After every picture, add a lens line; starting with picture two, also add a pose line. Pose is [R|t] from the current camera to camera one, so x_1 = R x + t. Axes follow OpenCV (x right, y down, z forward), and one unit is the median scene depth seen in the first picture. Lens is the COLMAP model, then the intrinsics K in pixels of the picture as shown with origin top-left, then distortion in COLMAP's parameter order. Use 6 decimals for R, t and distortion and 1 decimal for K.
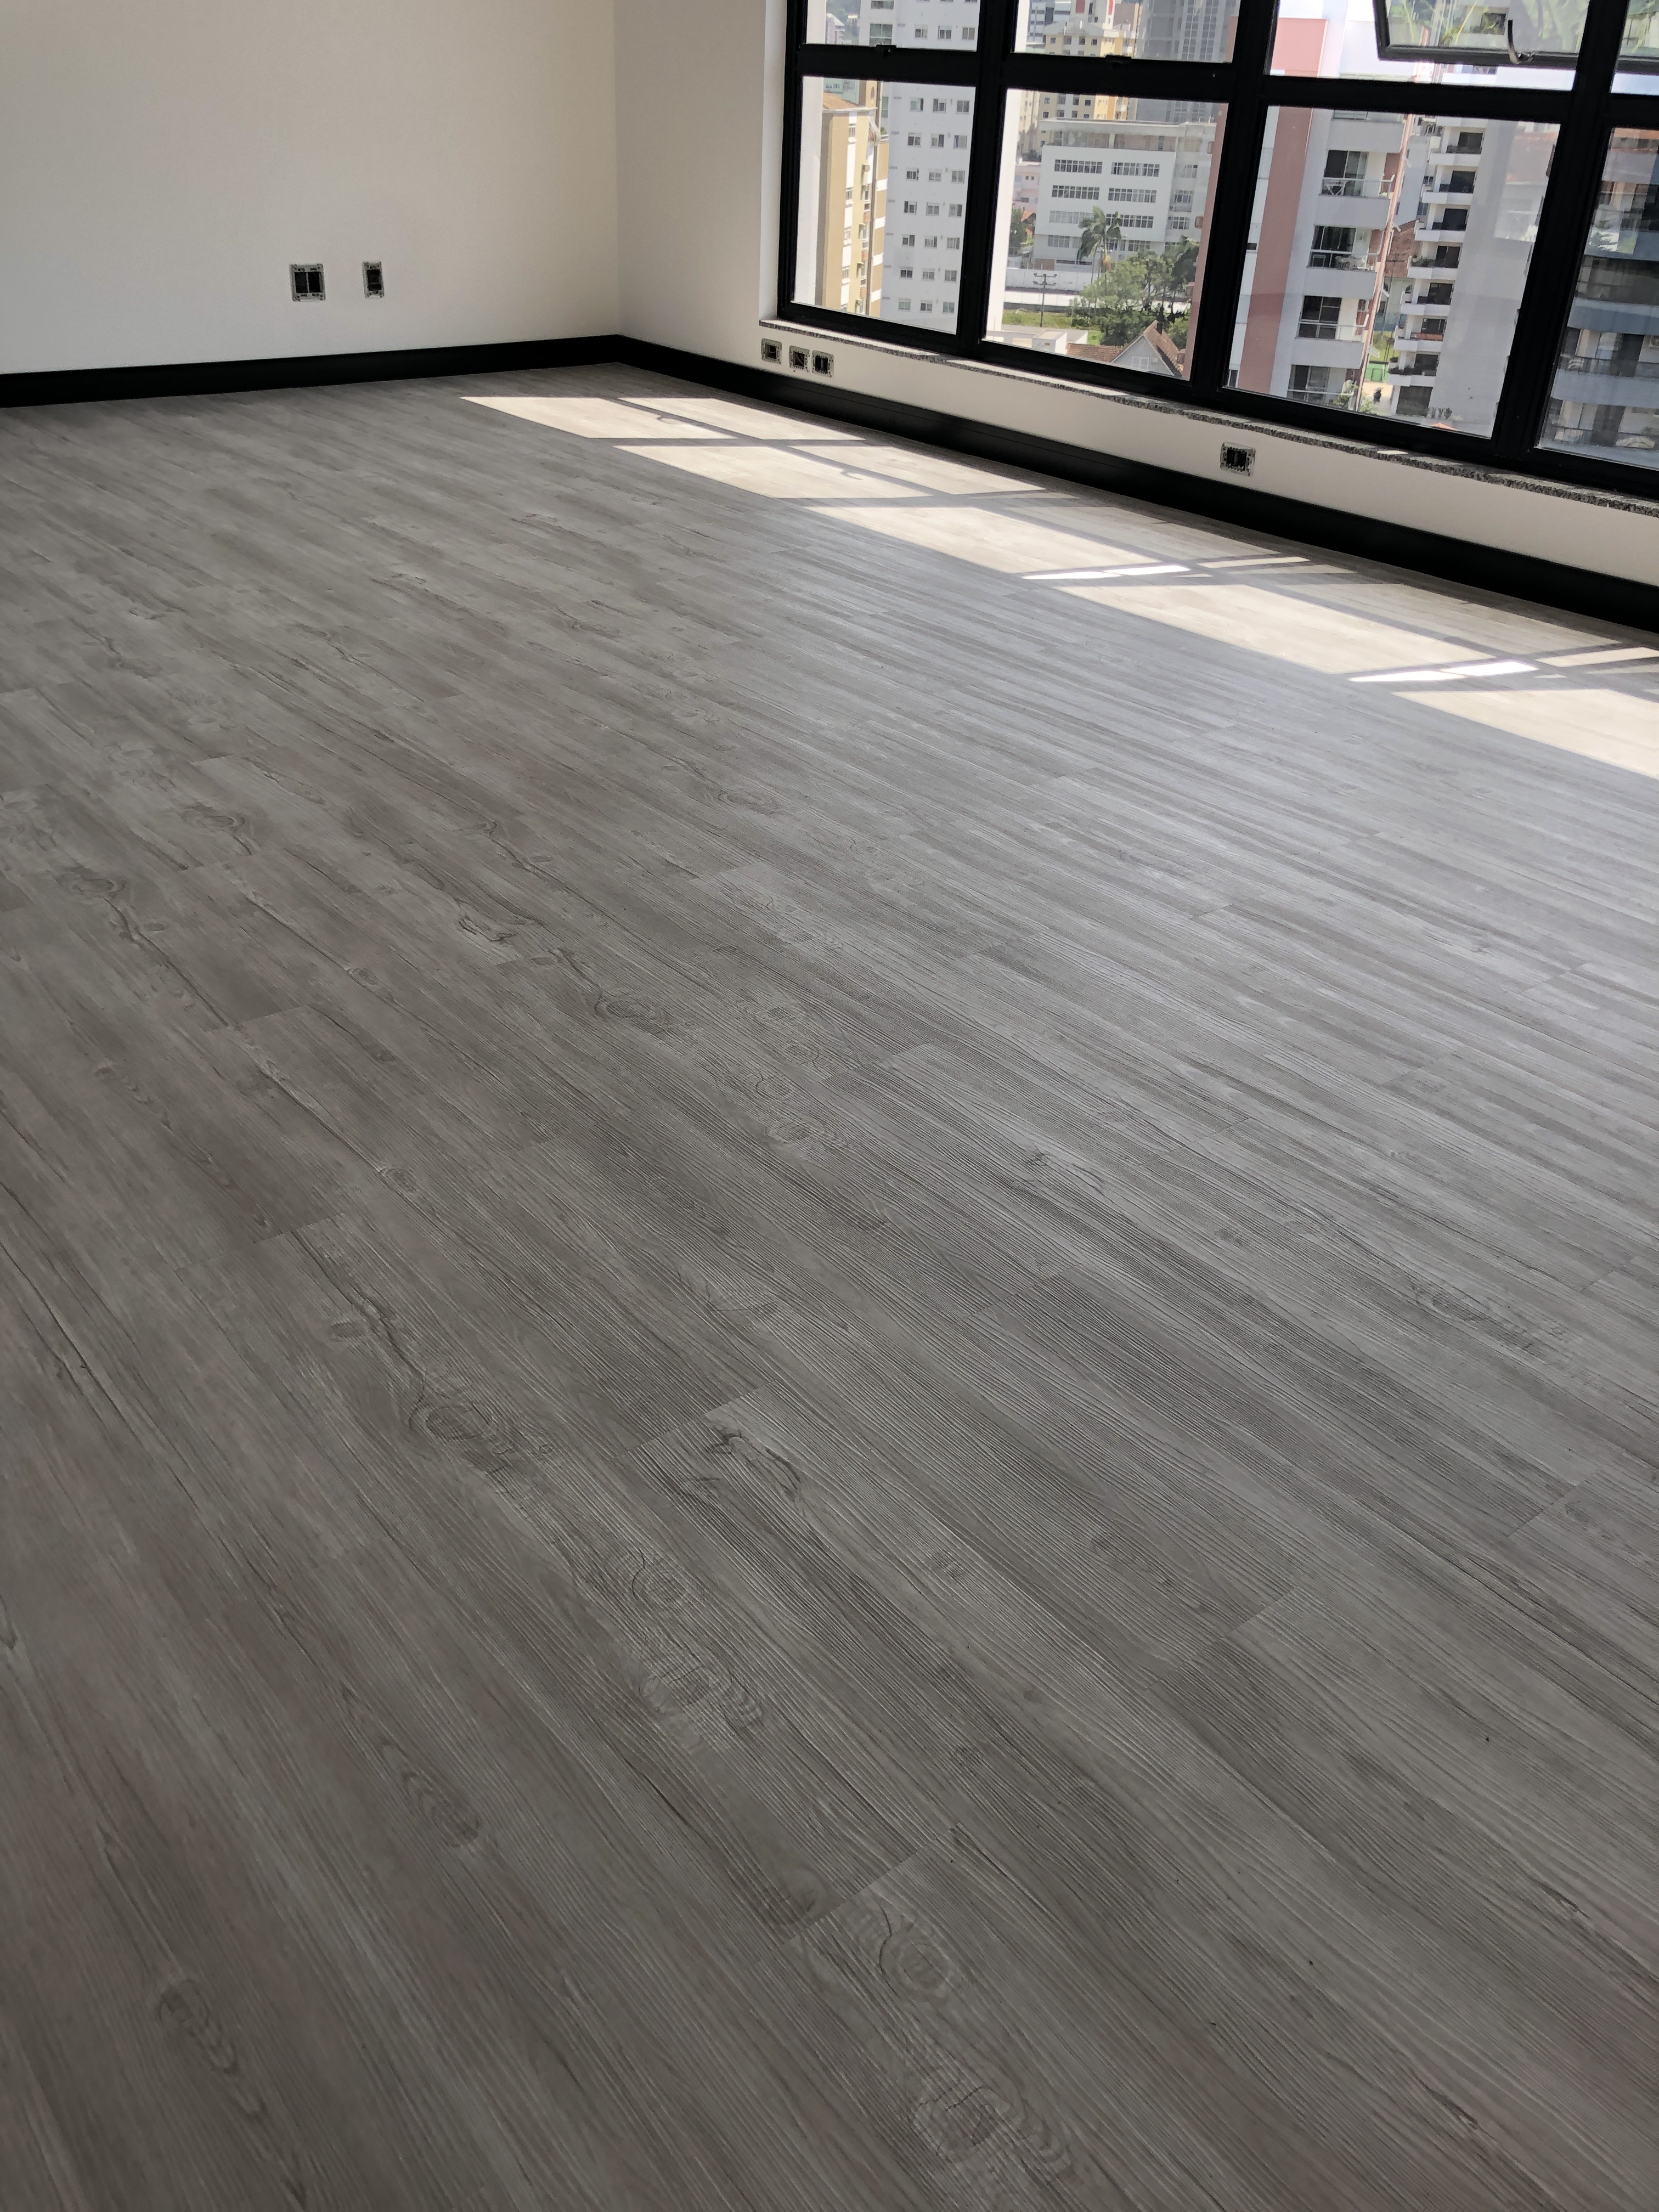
lens RADIAL K [[1806.6, 0, 807.6], [0, 1806.6, 1091.6], [0, 0, 1]] dist [0.039577, -0.042620]
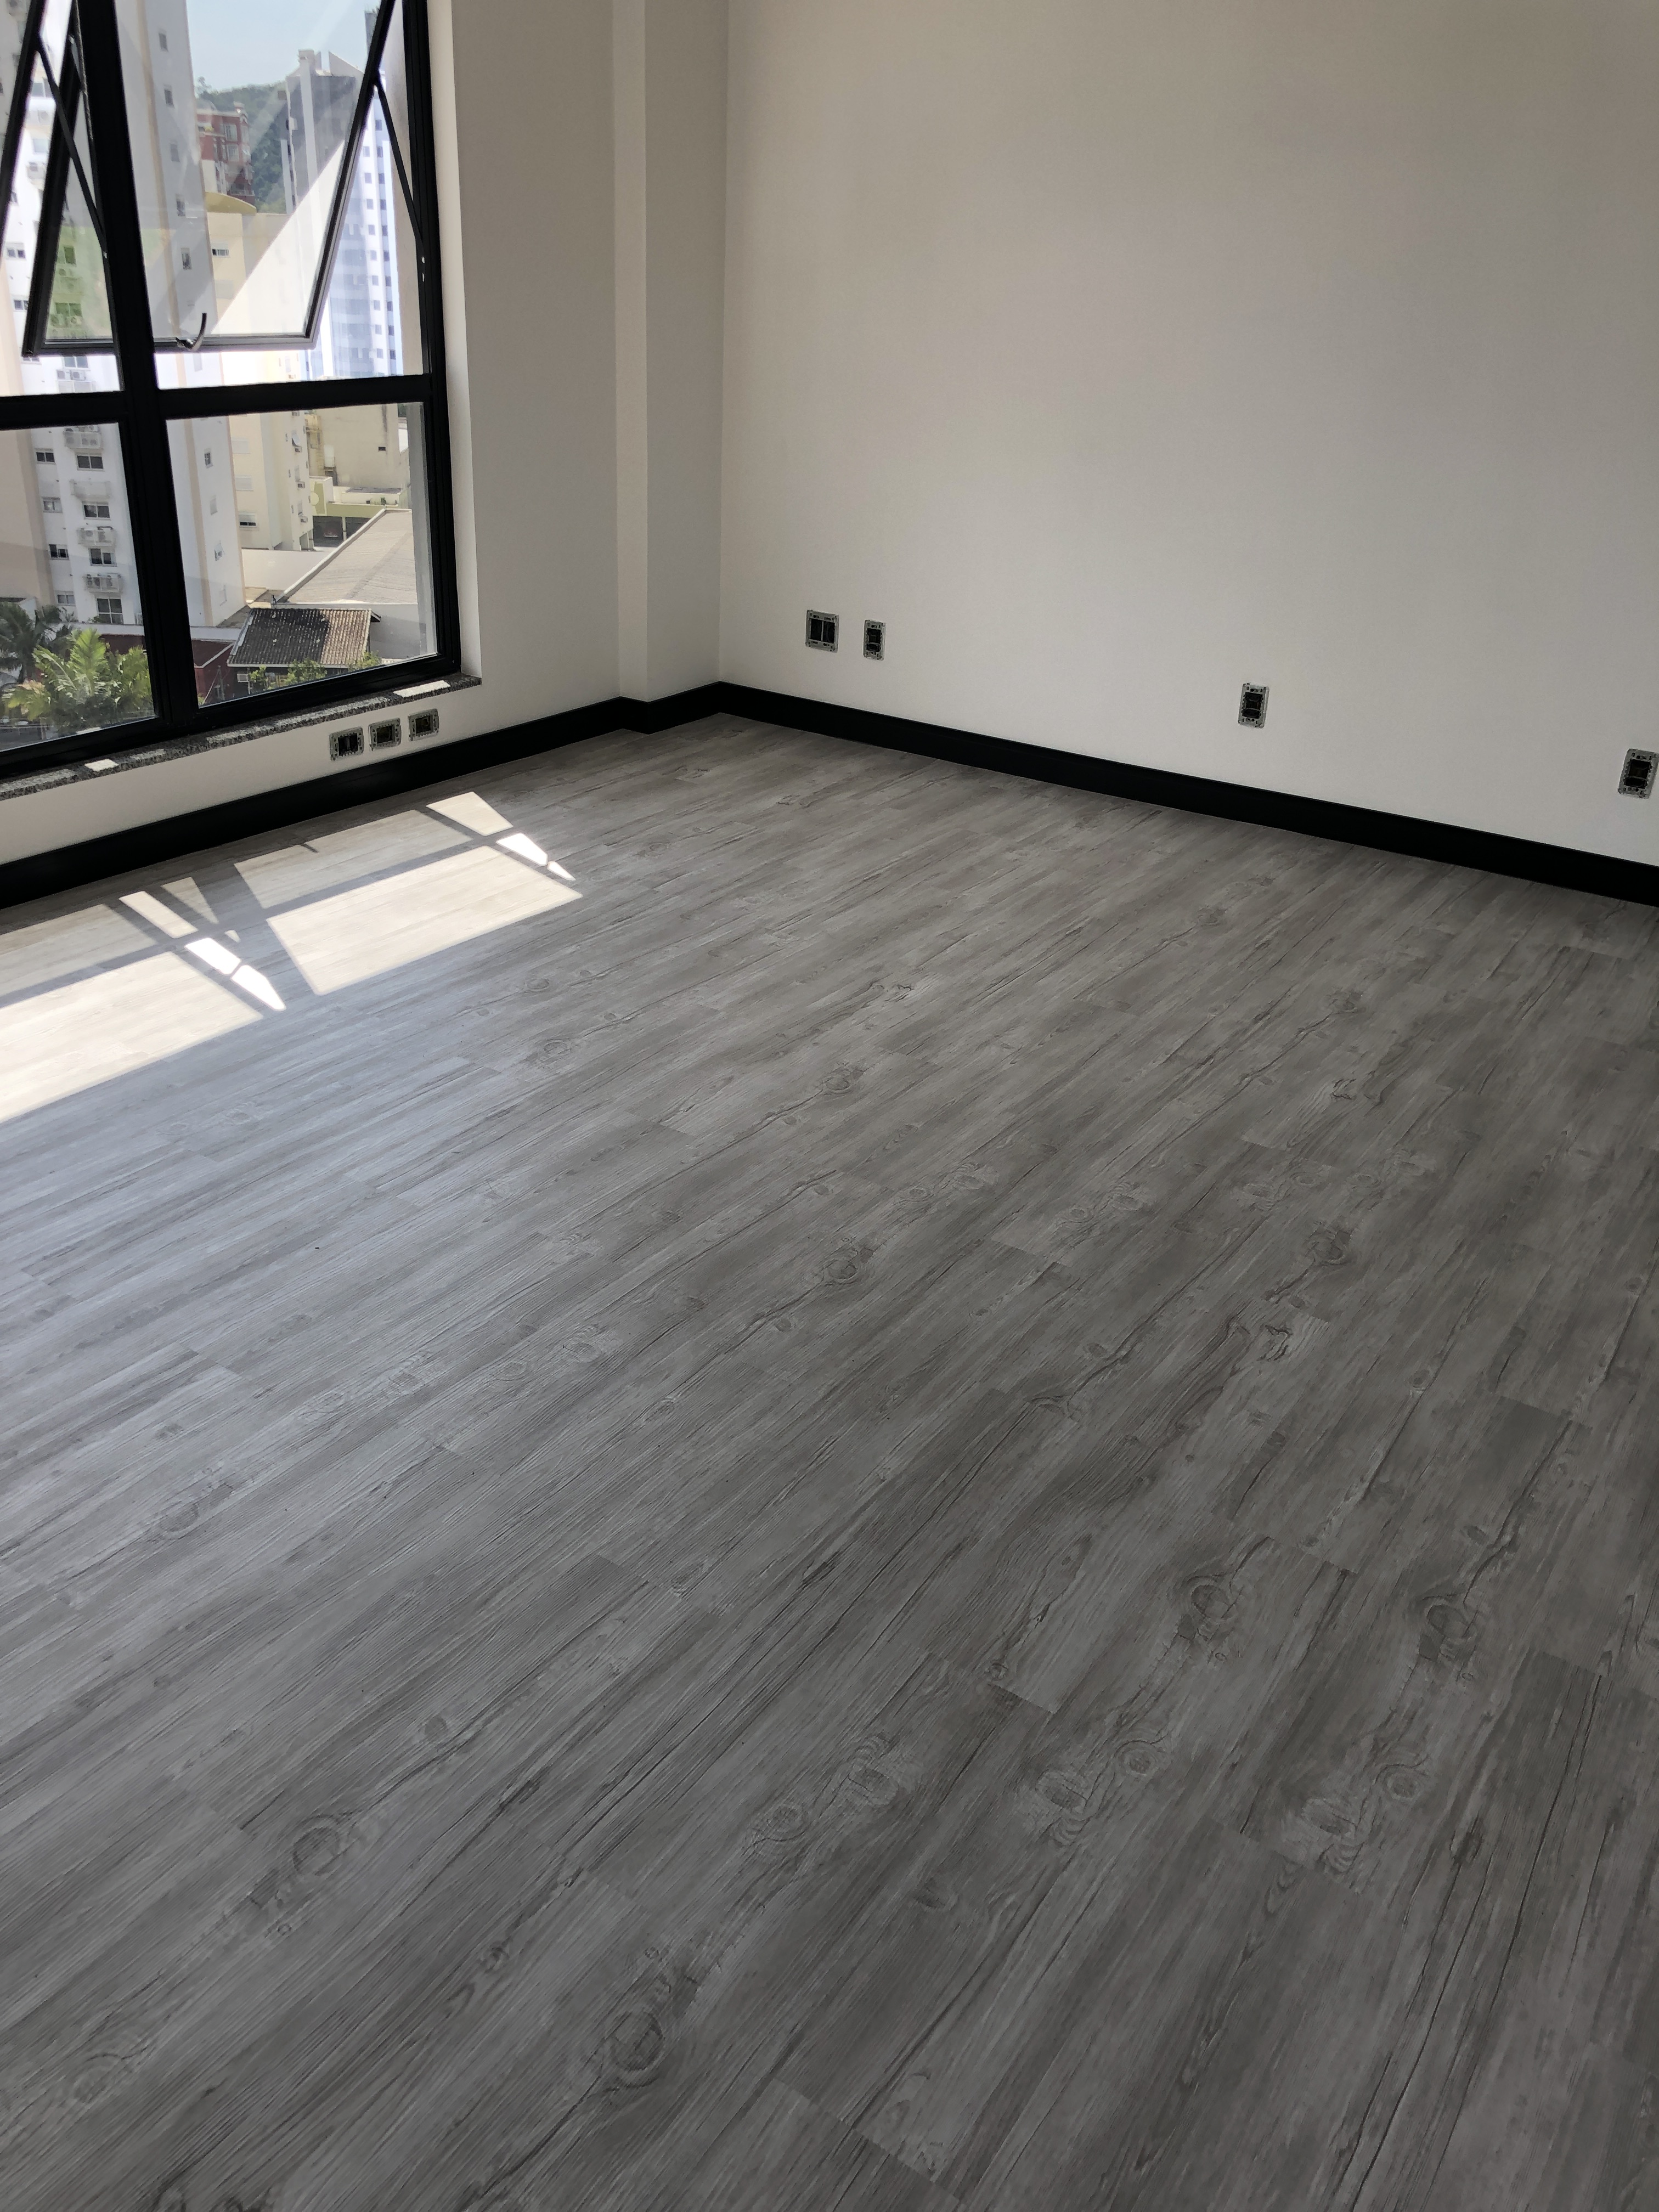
lens RADIAL K [[1806.6, 0, 816.9], [0, 1806.6, 1085.3], [0, 0, 1]] dist [0.039577, -0.042620]
pose [[-0.297565, -0.453107, 0.840327, -0.802500], [0.434658, 0.719384, 0.541810, -0.772714], [-0.850016, 0.526479, -0.017117, 1.022951]]
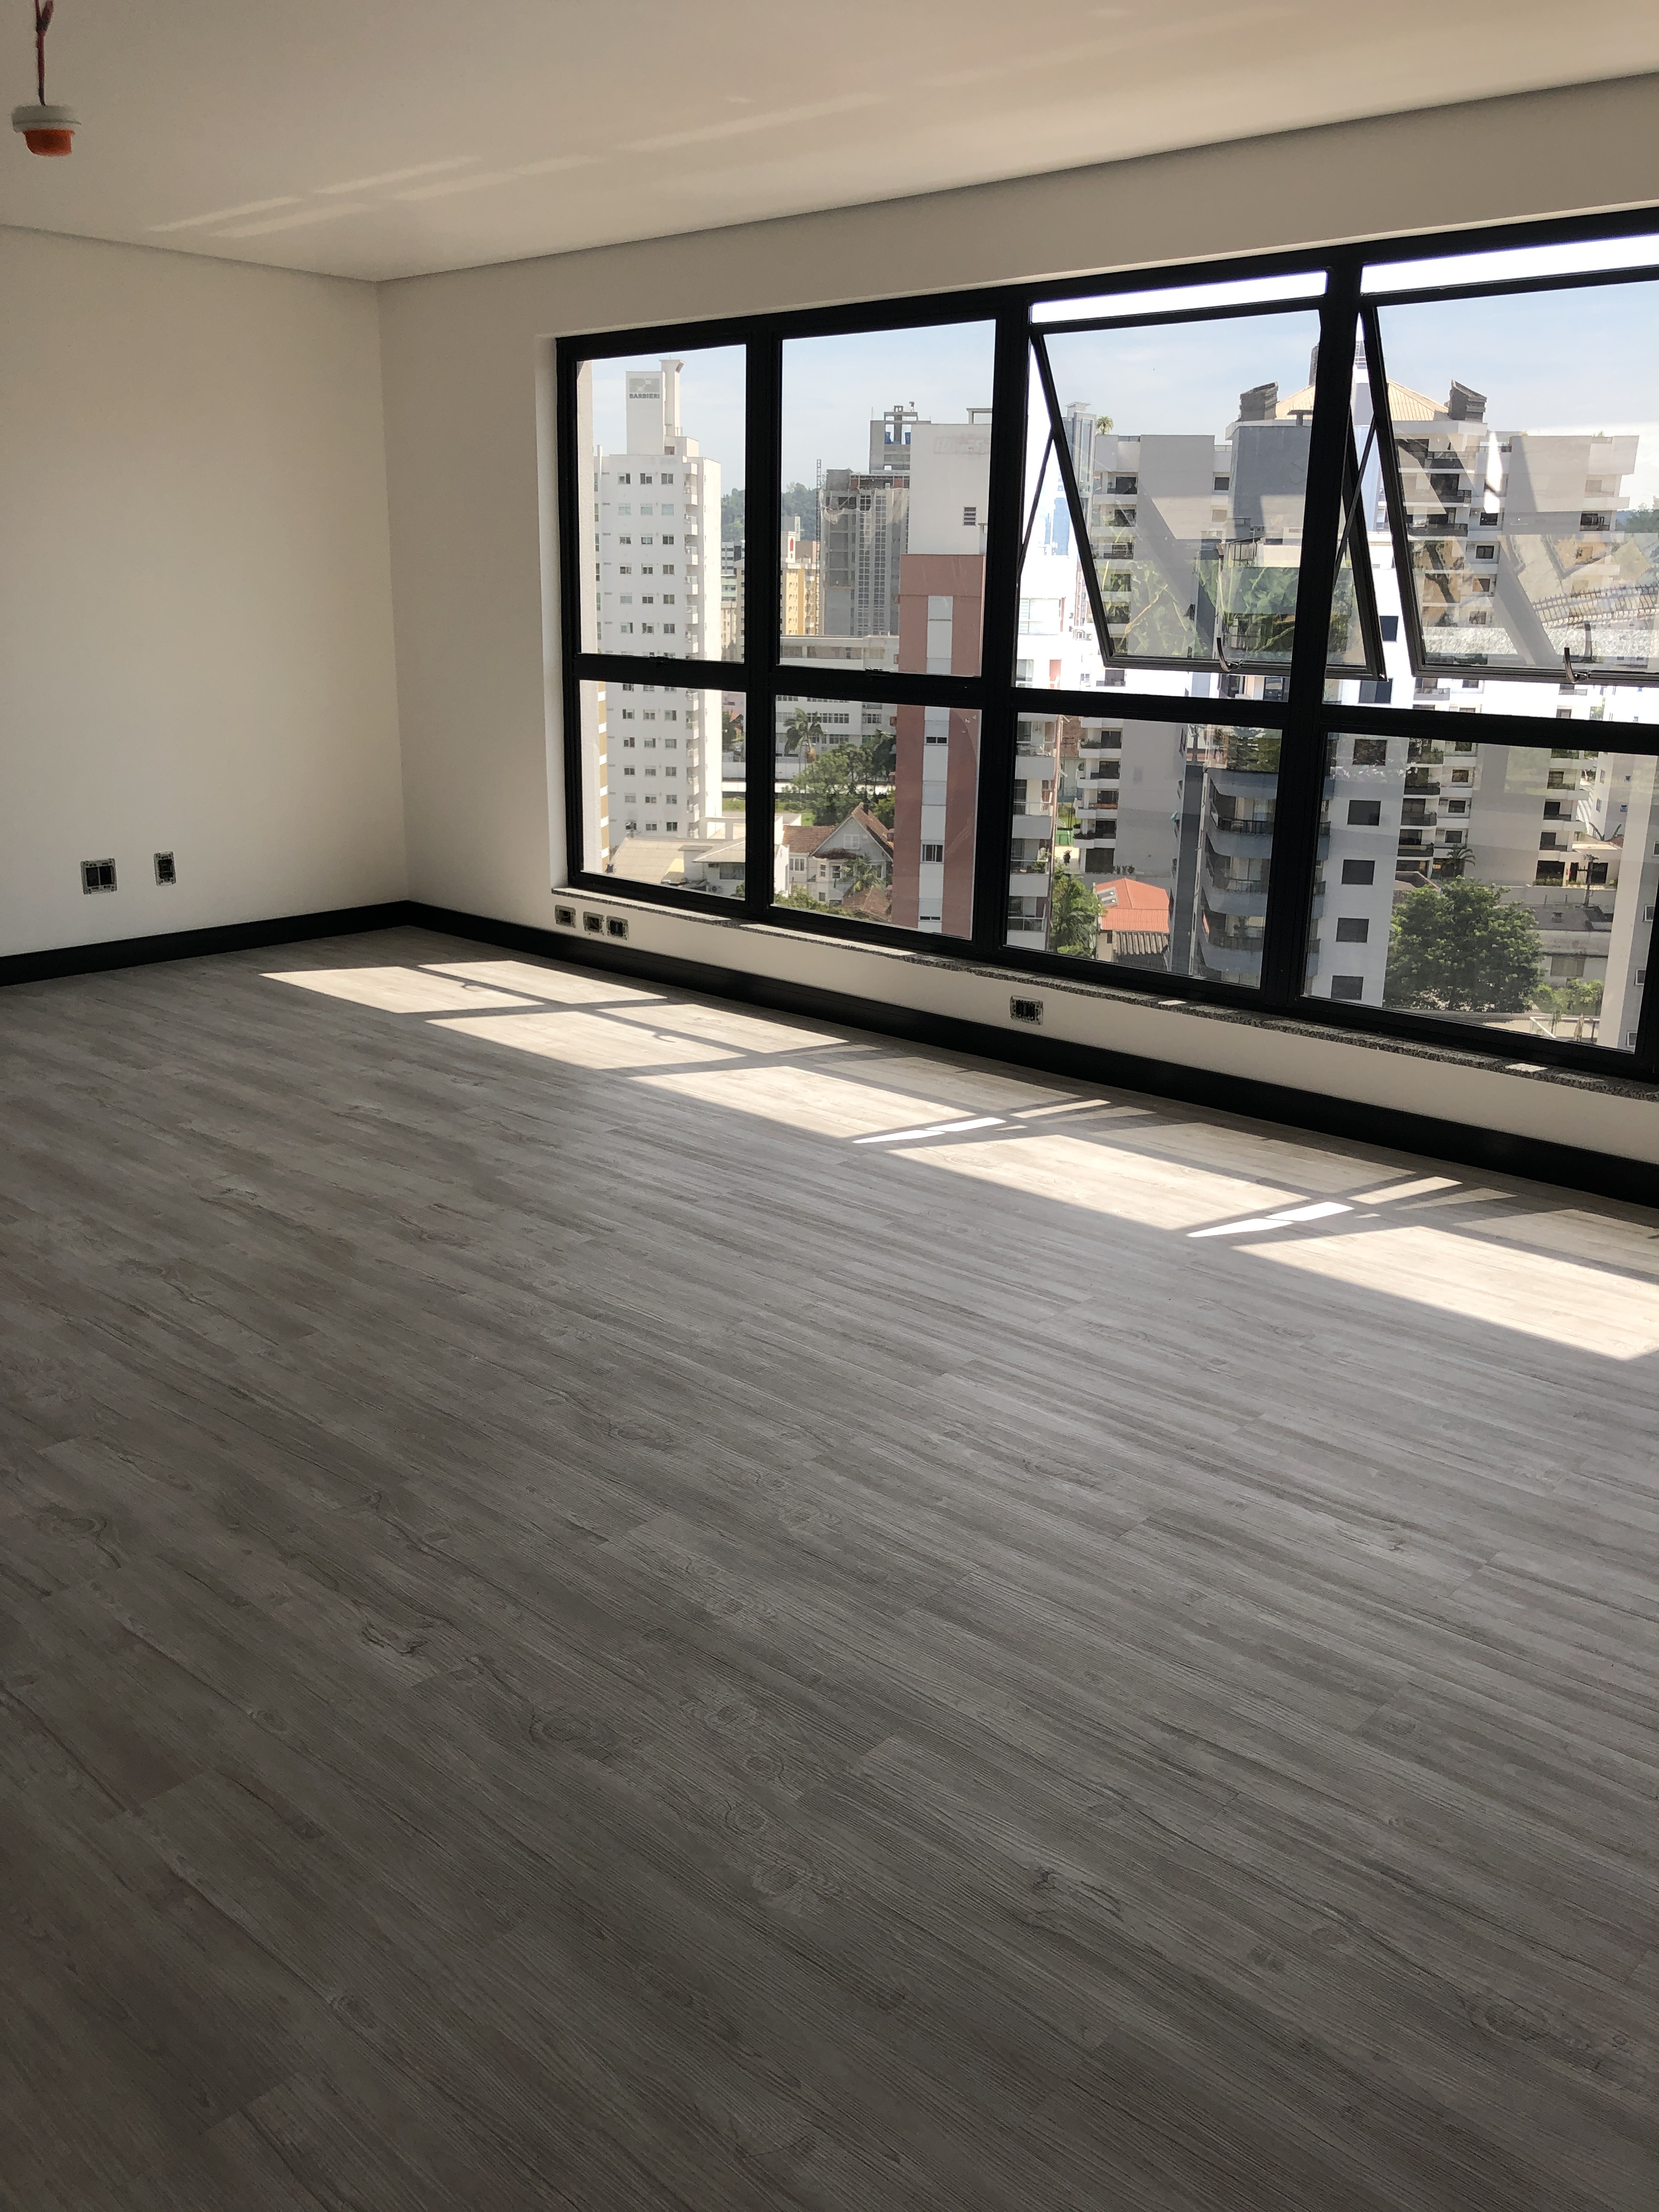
lens RADIAL K [[1806.6, 0, 827.1], [0, 1806.6, 1115.6], [0, 0, 1]] dist [0.039577, -0.042620]
pose [[0.986866, -0.066582, 0.147181, -0.068378], [0.098616, 0.969944, -0.222448, -0.106210], [-0.127946, 0.234040, 0.963771, 0.007834]]
